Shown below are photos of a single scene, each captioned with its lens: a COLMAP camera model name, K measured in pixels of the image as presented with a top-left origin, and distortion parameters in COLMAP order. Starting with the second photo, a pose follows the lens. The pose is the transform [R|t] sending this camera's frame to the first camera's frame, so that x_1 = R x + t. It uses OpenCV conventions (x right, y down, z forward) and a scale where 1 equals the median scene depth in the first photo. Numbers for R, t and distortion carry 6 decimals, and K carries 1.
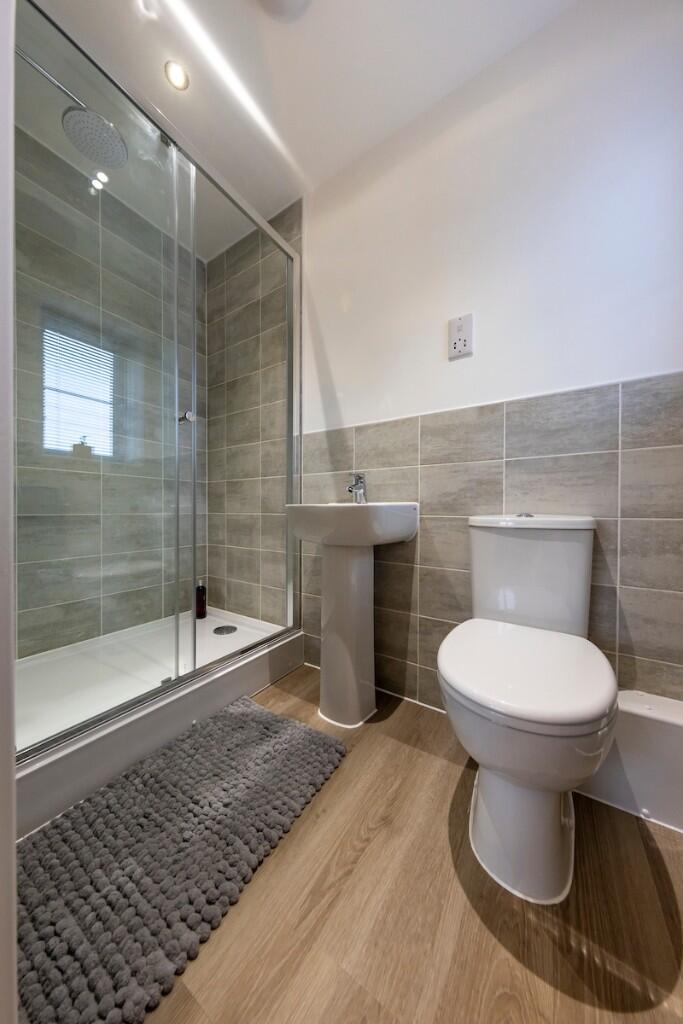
lens RADIAL K [[323.4, 0, 337.2], [0, 323.4, 512.6], [0, 0, 1]] dist [-0.001906, -0.000629]
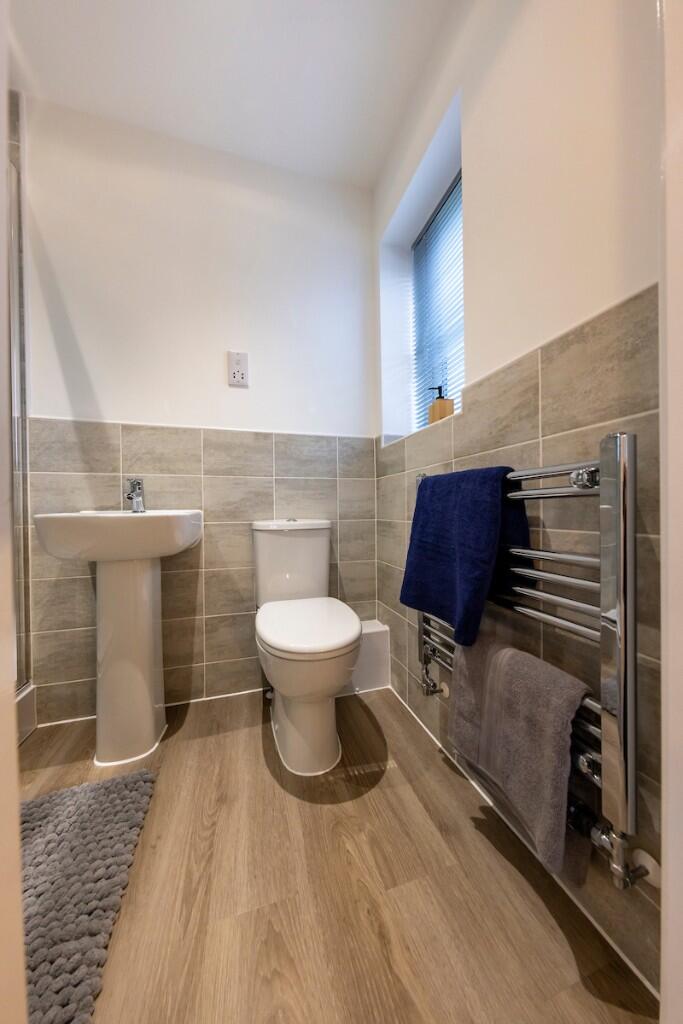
lens RADIAL K [[323.4, 0, 342.4], [0, 323.4, 511.1], [0, 0, 1]] dist [-0.001906, -0.000629]
pose [[0.621770, -0.011046, 0.783122, -0.320687], [0.015190, 0.999883, 0.002043, -0.025775], [-0.783053, 0.010626, 0.621865, -0.020615]]
